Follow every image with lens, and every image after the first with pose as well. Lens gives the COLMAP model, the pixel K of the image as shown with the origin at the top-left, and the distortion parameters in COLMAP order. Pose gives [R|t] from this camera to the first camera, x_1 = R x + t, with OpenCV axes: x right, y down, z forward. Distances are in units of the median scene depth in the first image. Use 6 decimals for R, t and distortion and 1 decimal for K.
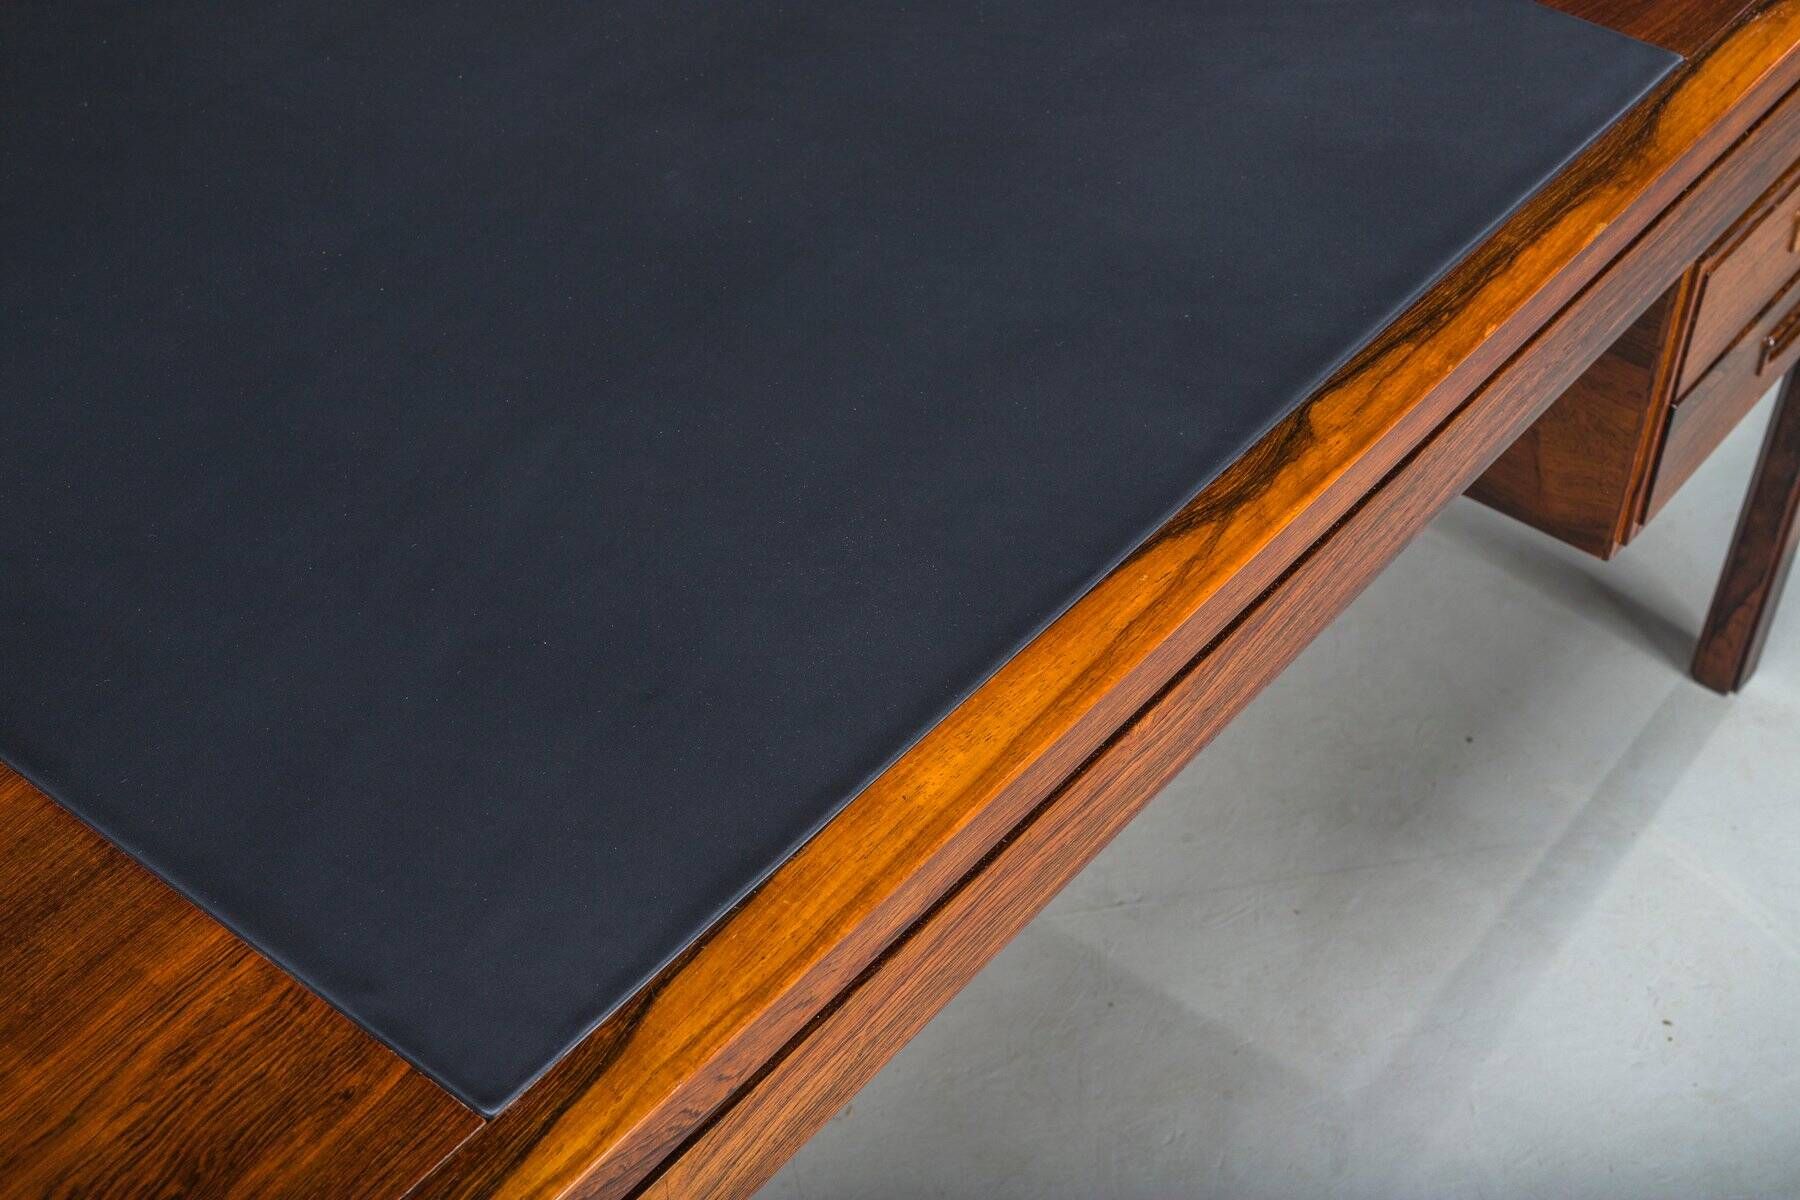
lens RADIAL K [[2526.3, 0, 900.1], [0, 2526.3, 598.2], [0, 0, 1]] dist [-0.017539, 0.055427]
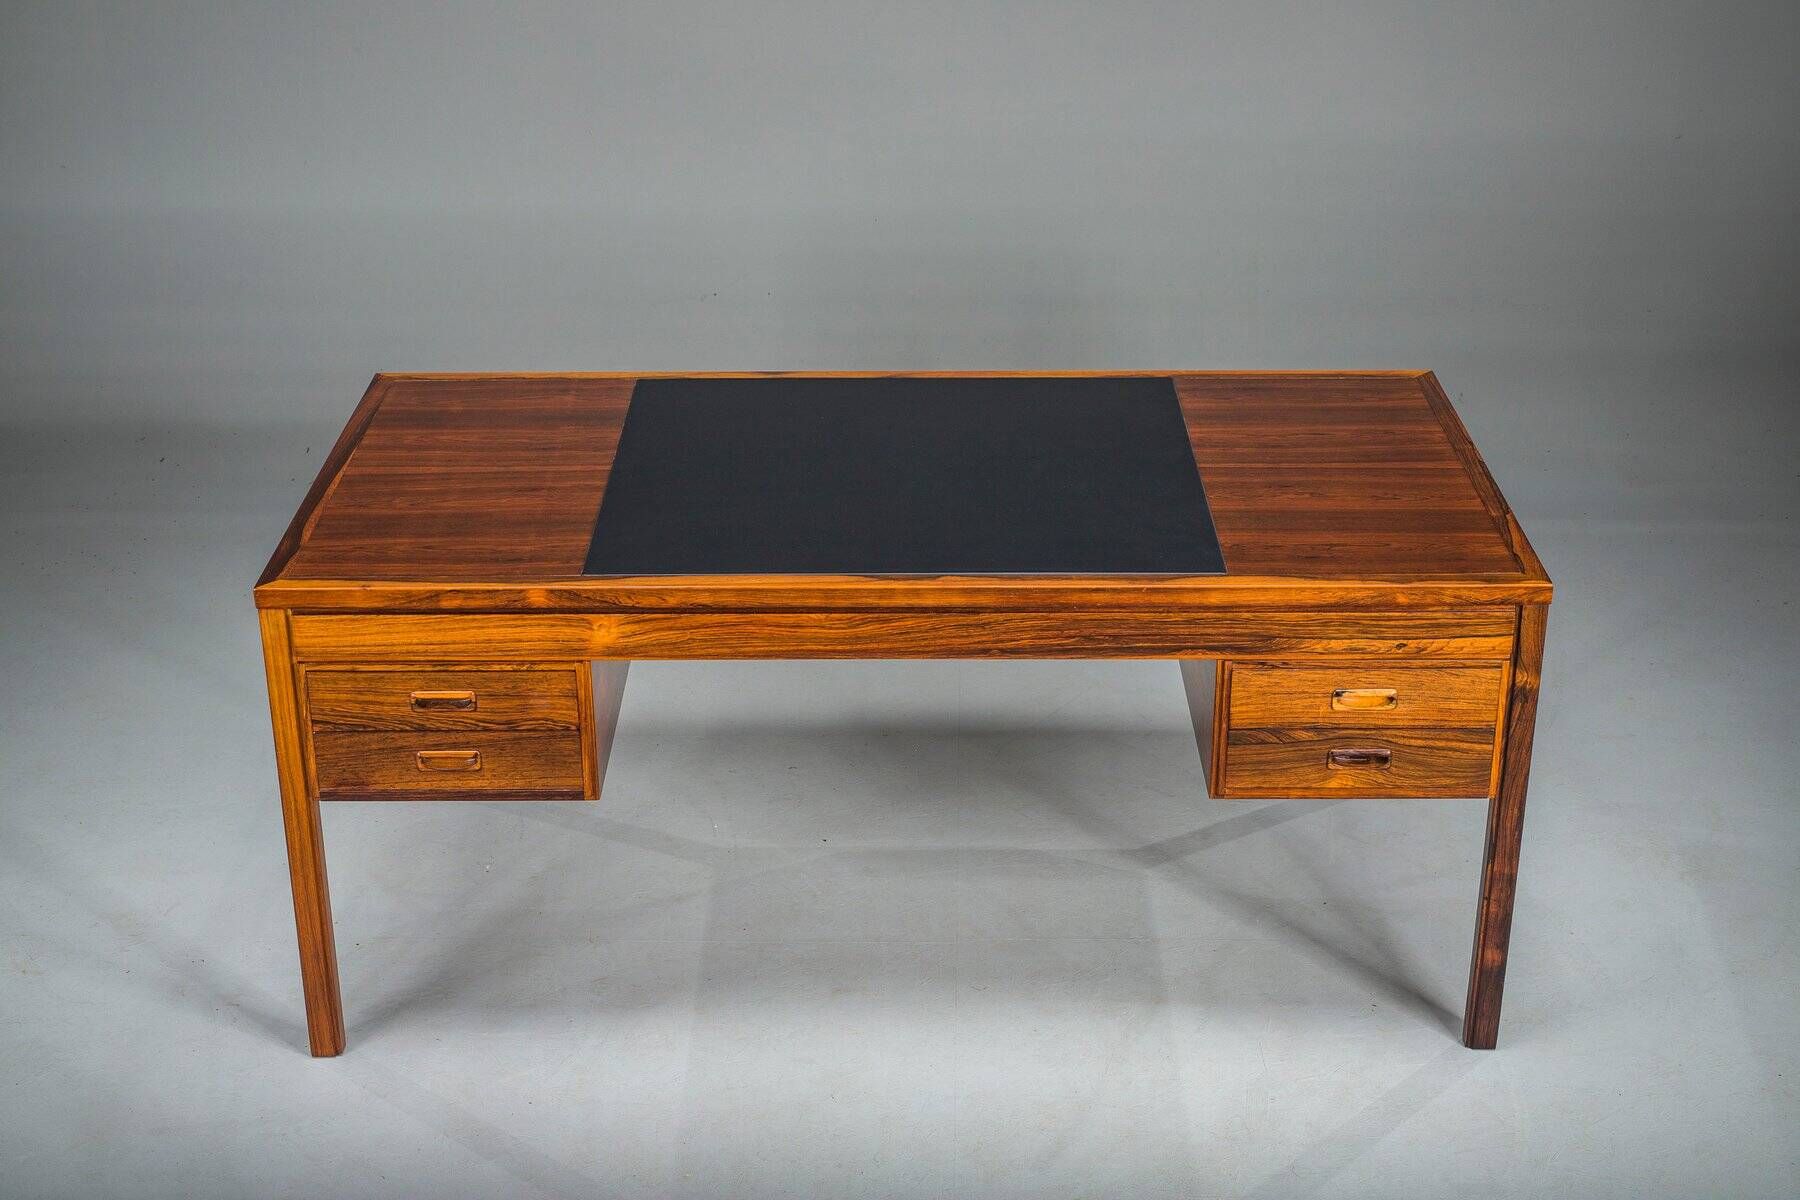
lens RADIAL K [[2585.8, 0, 907.1], [0, 2585.8, 594.8], [0, 0, 1]] dist [-0.018385, -0.023686]
pose [[0.629878, 0.309497, -0.712366, 2.890688], [-0.520129, 0.849233, -0.090941, 0.309200], [0.576818, 0.427803, 0.695891, -1.464589]]
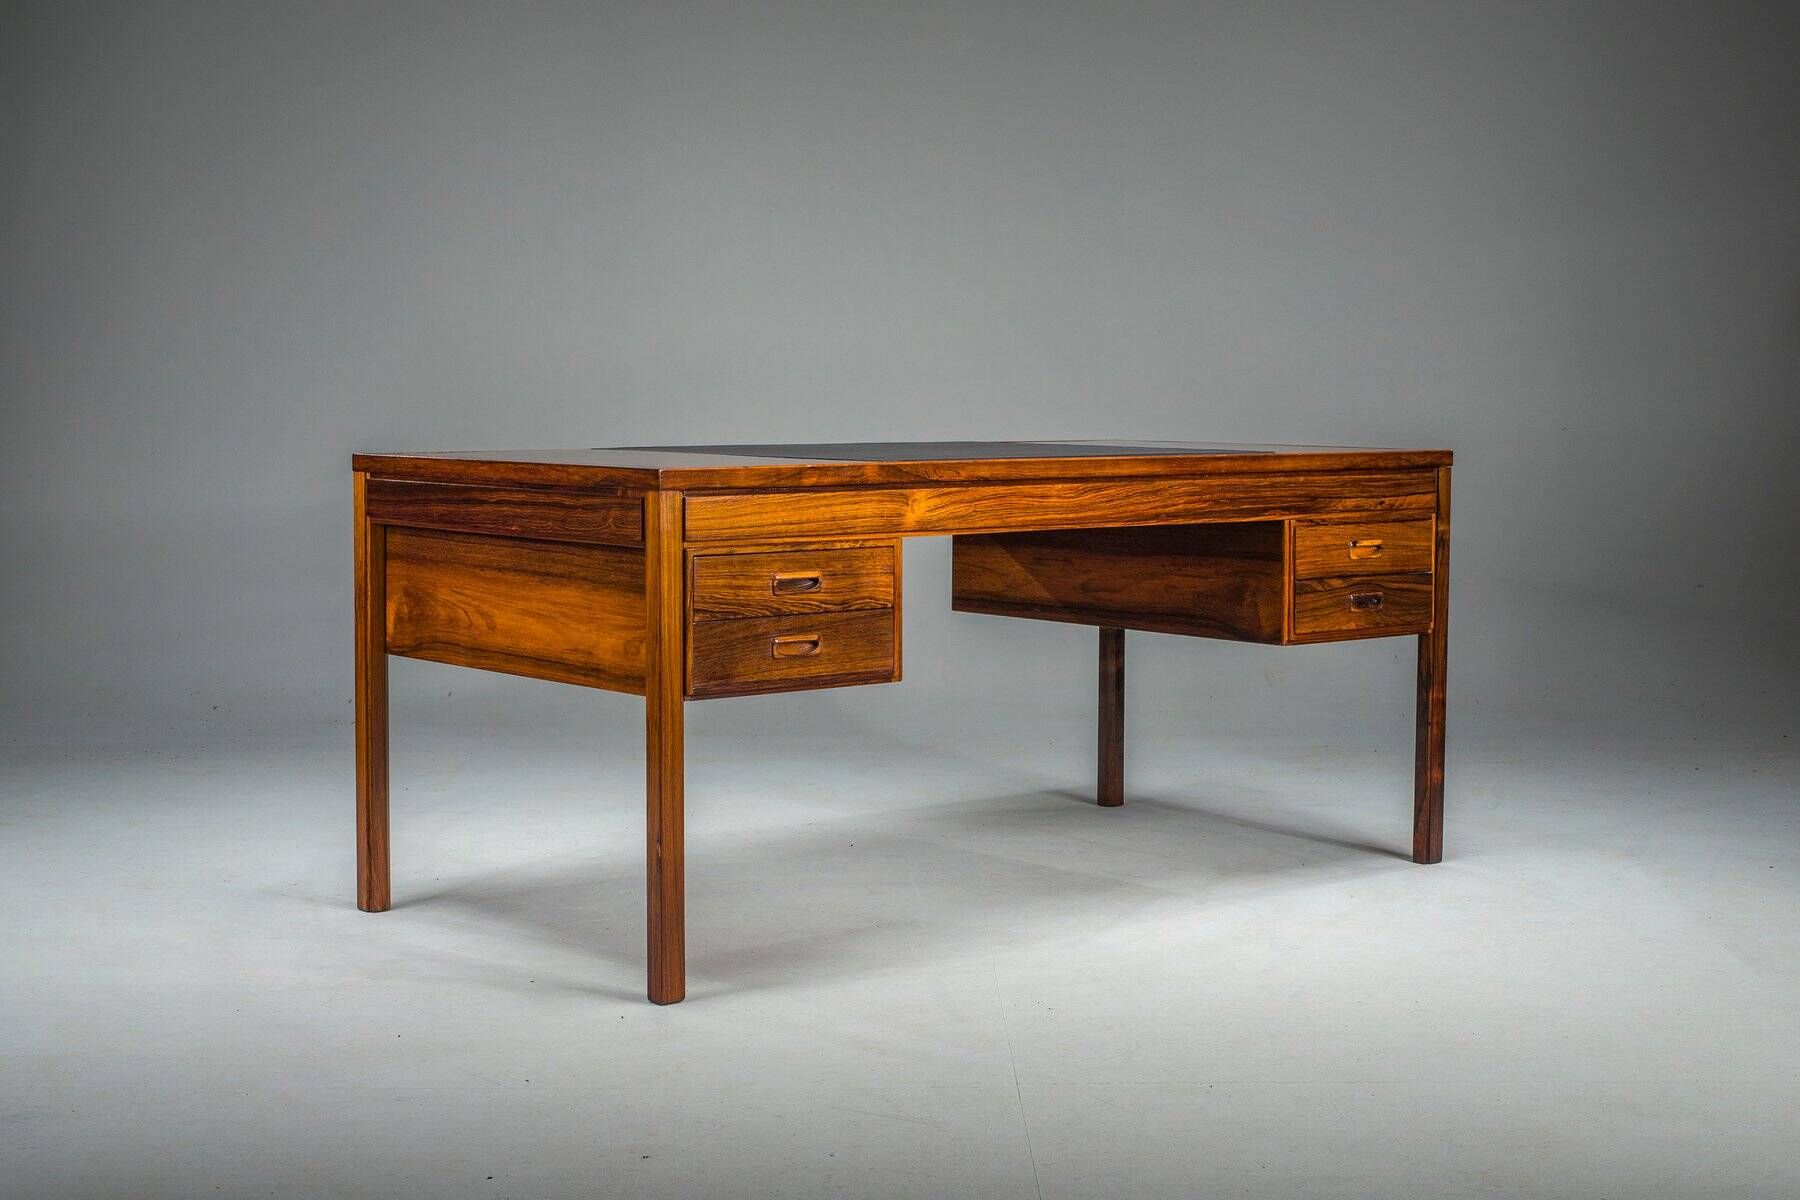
lens RADIAL K [[2718.6, 0, 918.4], [0, 2718.6, 466.3], [0, 0, 1]] dist [-0.010443, -0.041613]
pose [[0.983464, 0.002245, -0.181090, 0.717029], [-0.119864, 0.757646, -0.641564, 3.049719], [0.135761, 0.652662, 0.745387, -2.406329]]
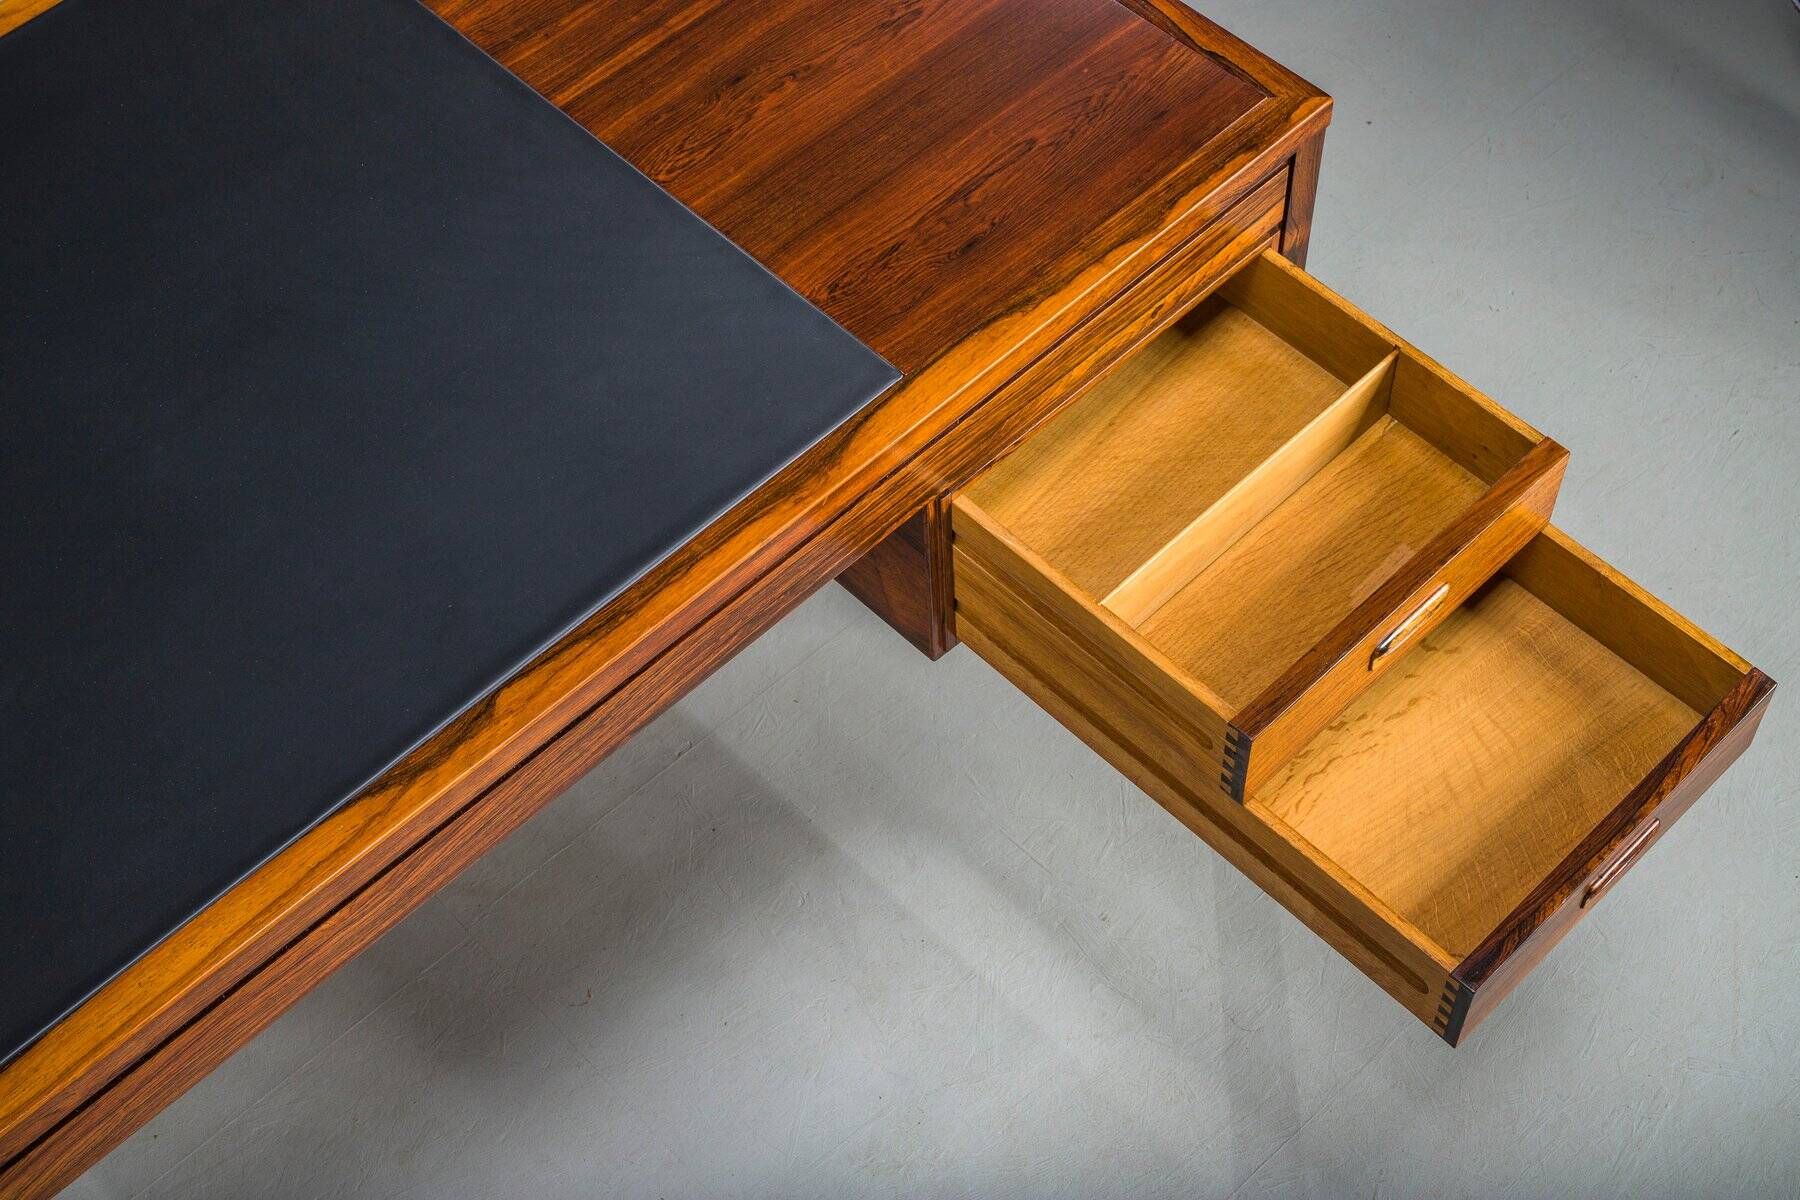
lens RADIAL K [[2526.3, 0, 900.1], [0, 2526.3, 598.2], [0, 0, 1]] dist [-0.017539, 0.055427]
pose [[0.991570, 0.075066, -0.105614, 0.676324], [-0.050797, 0.975048, 0.216105, -0.572127], [0.119201, -0.208918, 0.970641, -0.524688]]
